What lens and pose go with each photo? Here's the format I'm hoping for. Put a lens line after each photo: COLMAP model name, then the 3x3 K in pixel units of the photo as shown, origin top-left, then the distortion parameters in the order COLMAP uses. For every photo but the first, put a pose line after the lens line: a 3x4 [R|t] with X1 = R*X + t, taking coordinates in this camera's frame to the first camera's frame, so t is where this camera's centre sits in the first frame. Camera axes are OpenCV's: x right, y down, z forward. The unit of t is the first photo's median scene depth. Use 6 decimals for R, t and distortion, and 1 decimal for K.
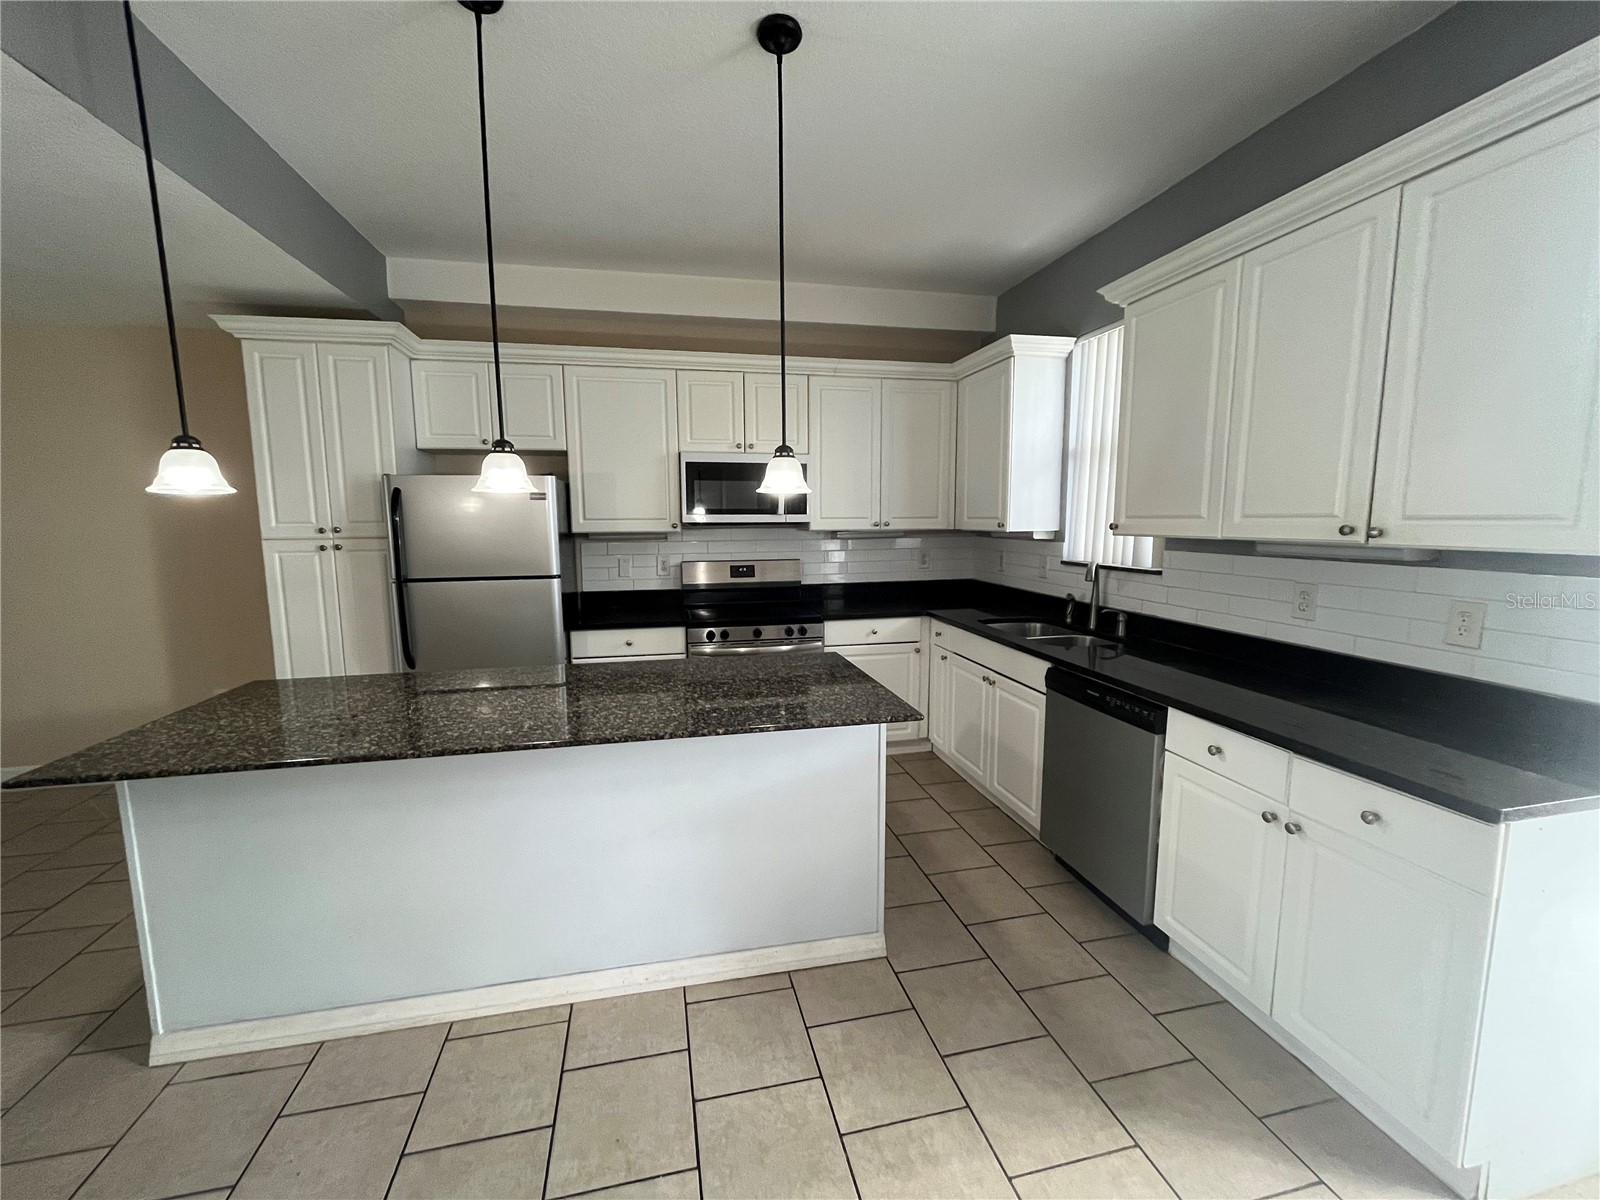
lens RADIAL K [[646.9, 0, 794.6], [0, 646.9, 597.5], [0, 0, 1]] dist [-0.006238, 0.000393]
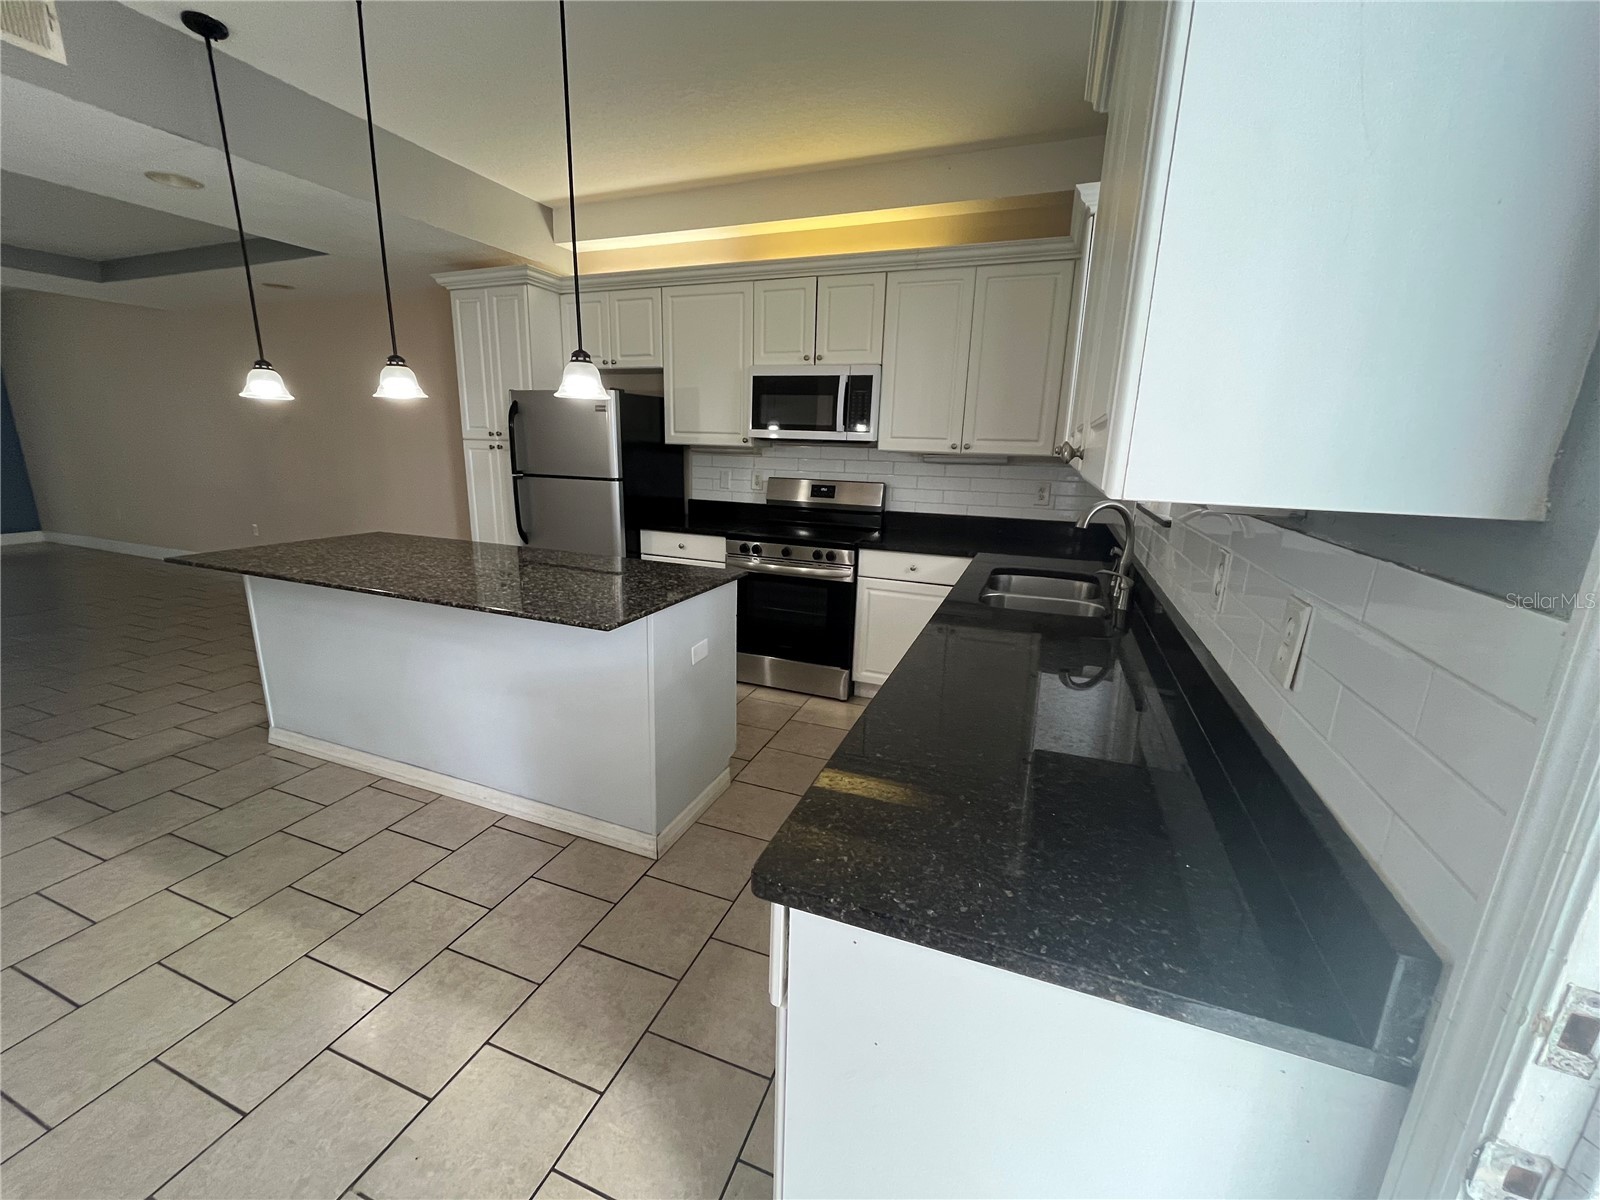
lens RADIAL K [[646.9, 0, 797.5], [0, 646.9, 601.0], [0, 0, 1]] dist [-0.006238, 0.000393]
pose [[0.832099, 0.160415, -0.530922, 0.603997], [-0.100167, 0.984984, 0.140619, -0.015126], [0.545507, -0.063828, 0.835672, 0.211523]]
